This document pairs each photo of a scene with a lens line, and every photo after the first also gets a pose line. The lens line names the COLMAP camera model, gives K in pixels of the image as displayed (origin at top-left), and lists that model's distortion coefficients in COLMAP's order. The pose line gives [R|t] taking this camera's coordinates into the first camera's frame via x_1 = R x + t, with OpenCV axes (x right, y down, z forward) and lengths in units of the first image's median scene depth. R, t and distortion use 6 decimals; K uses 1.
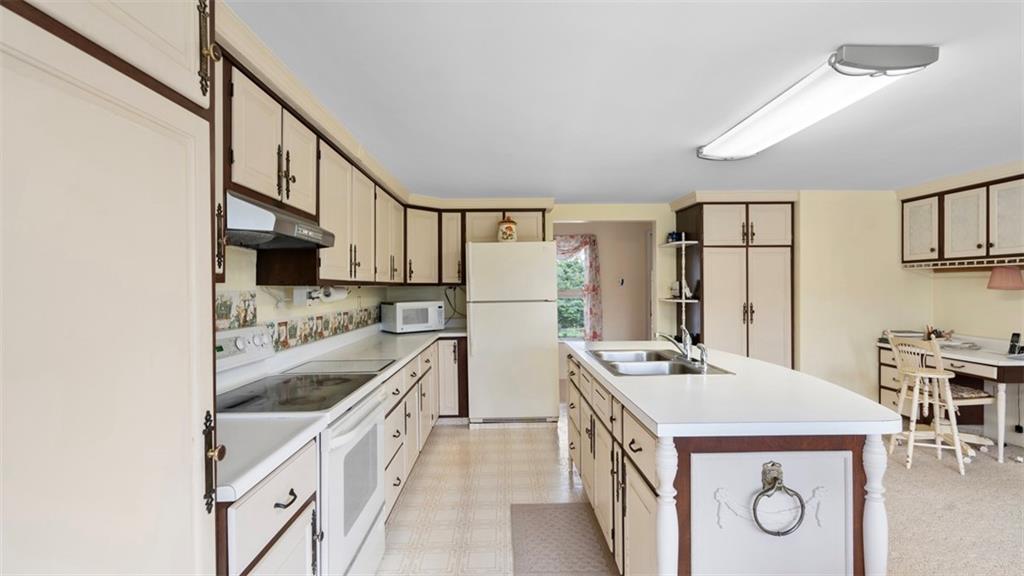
lens RADIAL K [[462.3, 0, 512.0], [0, 462.3, 288.0], [0, 0, 1]] dist [-0.000026, 0.000156]
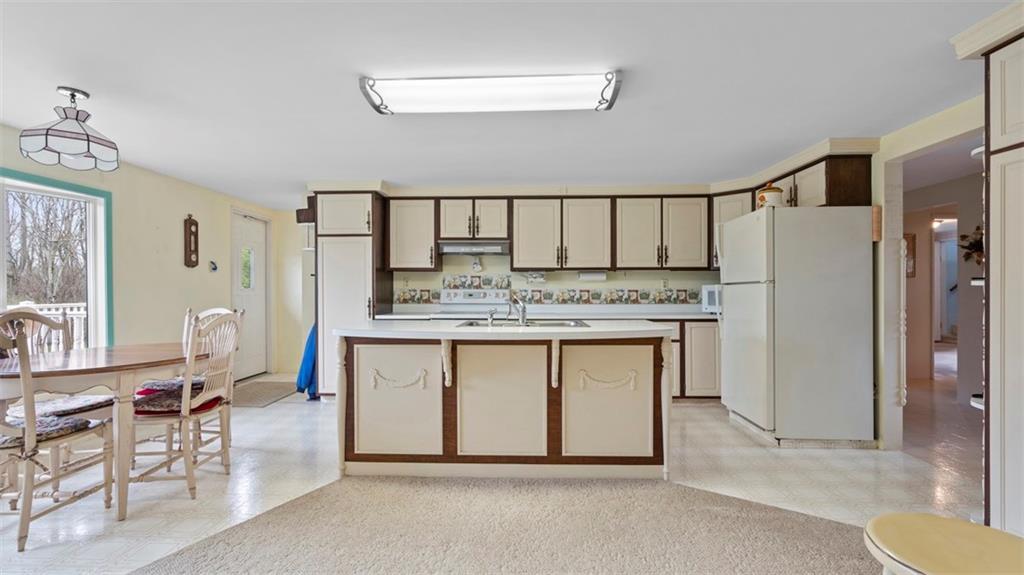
lens RADIAL K [[463.4, 0, 508.6], [0, 463.4, 285.5], [0, 0, 1]] dist [0.001633, 0.000577]
pose [[-0.058114, 0.000656, -0.998310, 0.864648], [-0.000028, 1.000000, 0.000658, 0.030998], [0.998310, 0.000066, -0.058114, 0.580491]]
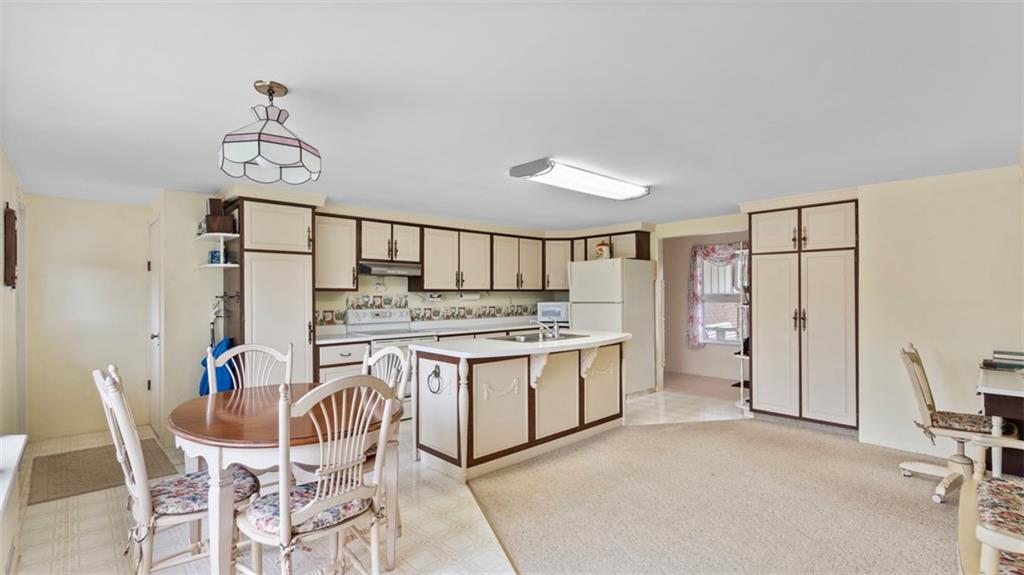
lens RADIAL K [[466.6, 0, 512.0], [0, 466.6, 287.5], [0, 0, 1]] dist [0.001961, 0.001021]
pose [[0.669108, -0.004766, -0.743150, 0.836936], [-0.002300, 0.999961, -0.008484, -0.004119], [0.743162, 0.007386, 0.669071, -0.114492]]
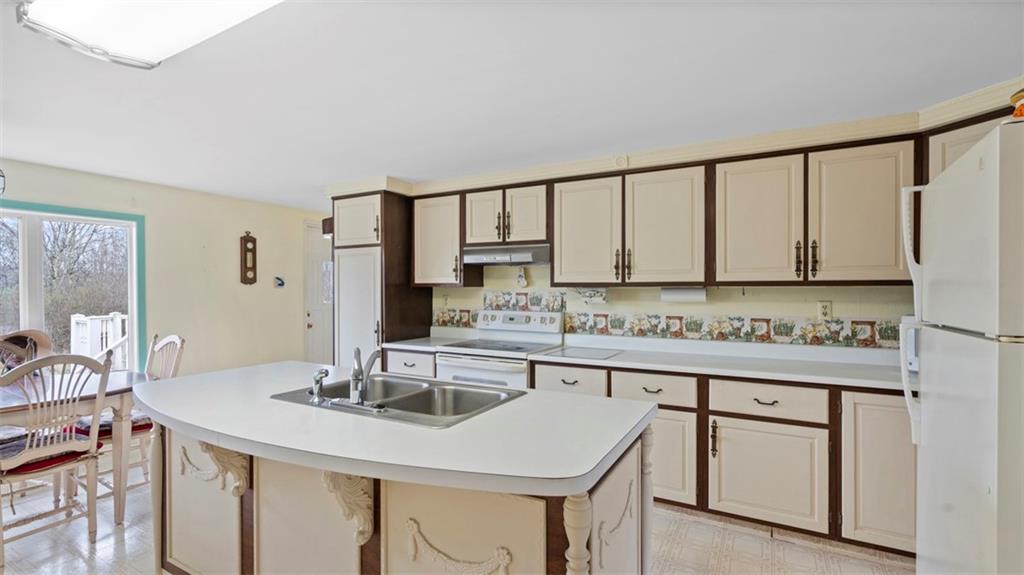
lens RADIAL K [[462.3, 0, 512.0], [0, 462.3, 287.5], [0, 0, 1]] dist [-0.000026, 0.000156]
pose [[-0.503699, 0.004080, -0.863870, 0.460972], [0.001880, 0.999992, 0.003627, -0.005013], [0.863877, 0.000203, -0.503703, 0.846461]]
